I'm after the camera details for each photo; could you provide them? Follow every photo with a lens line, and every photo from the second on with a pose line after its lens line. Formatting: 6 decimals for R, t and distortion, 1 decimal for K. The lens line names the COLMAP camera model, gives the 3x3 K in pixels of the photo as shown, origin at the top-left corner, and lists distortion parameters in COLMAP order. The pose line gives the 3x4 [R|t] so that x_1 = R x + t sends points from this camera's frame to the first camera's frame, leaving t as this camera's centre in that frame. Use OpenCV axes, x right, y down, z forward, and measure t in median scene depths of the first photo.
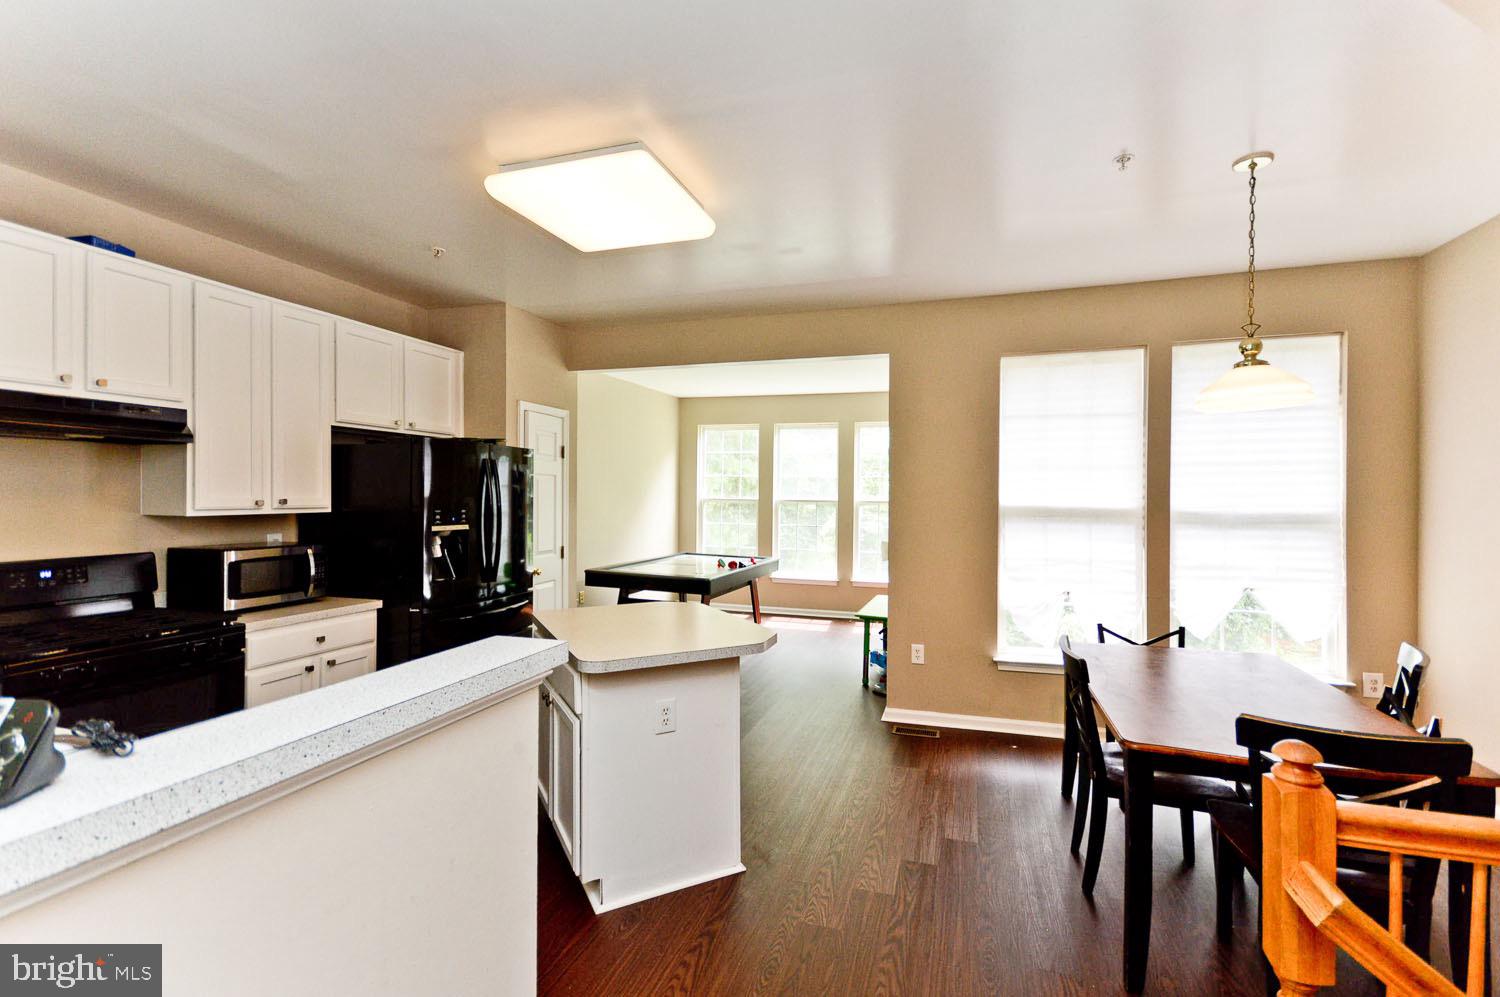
lens RADIAL K [[704.7, 0, 758.3], [0, 704.7, 499.7], [0, 0, 1]] dist [0.043831, -0.000012]
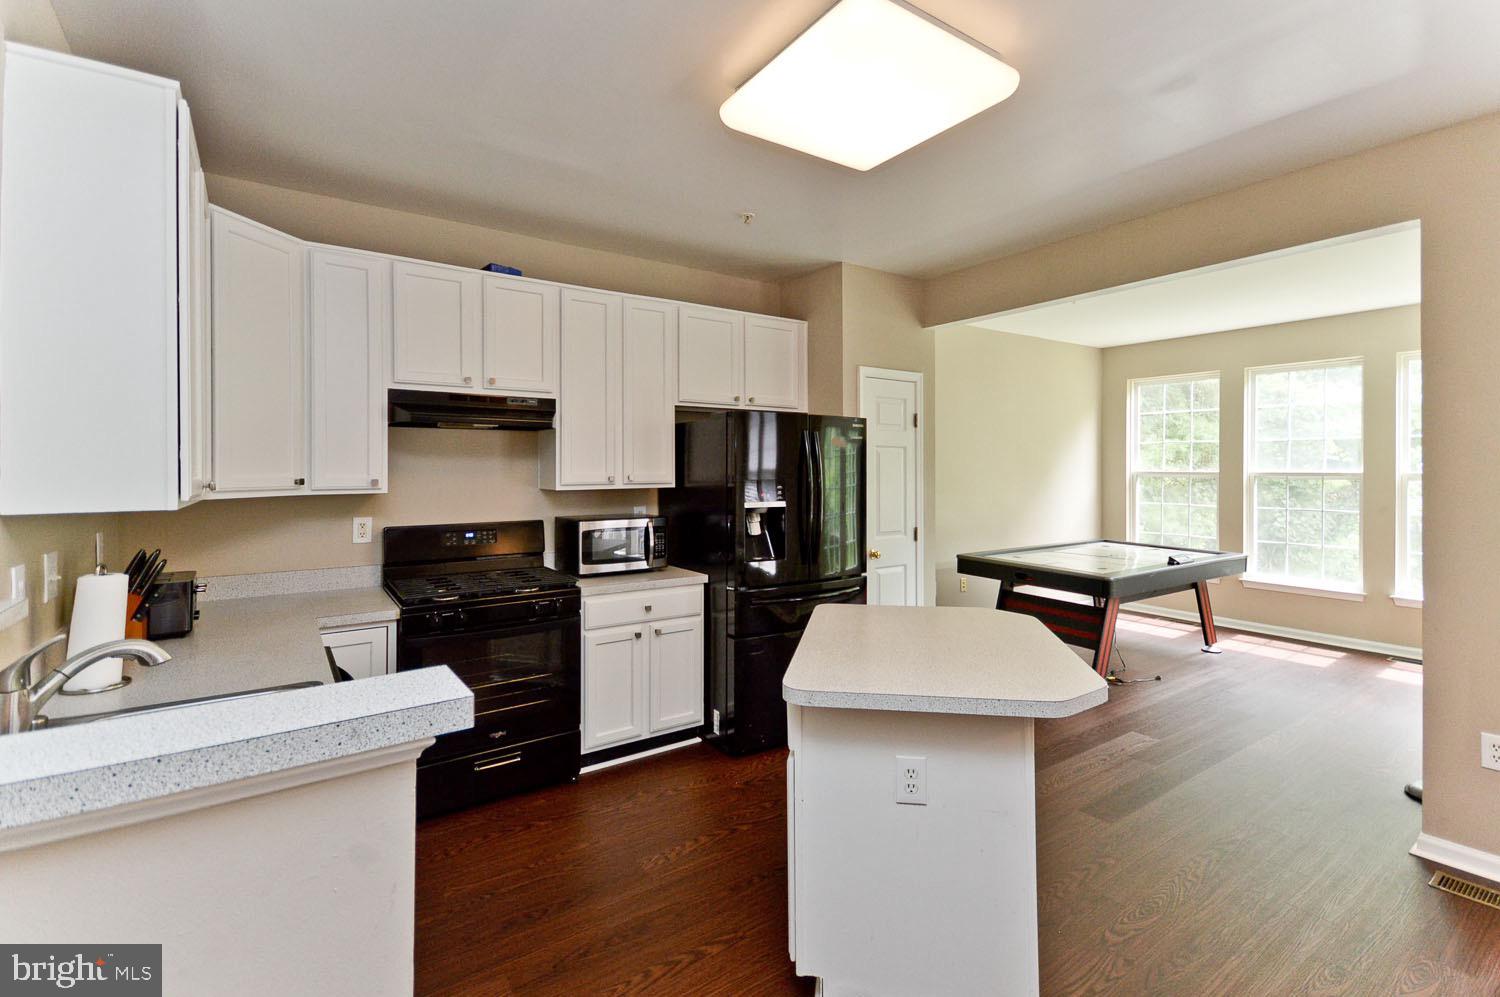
lens RADIAL K [[693.8, 0, 758.5], [0, 693.8, 471.5], [0, 0, 1]] dist [0.013018, -0.000123]
pose [[0.796109, -0.009395, -0.605080, 0.110066], [0.005826, 0.999952, -0.007861, 0.002309], [0.605125, 0.002733, 0.796126, 0.231424]]
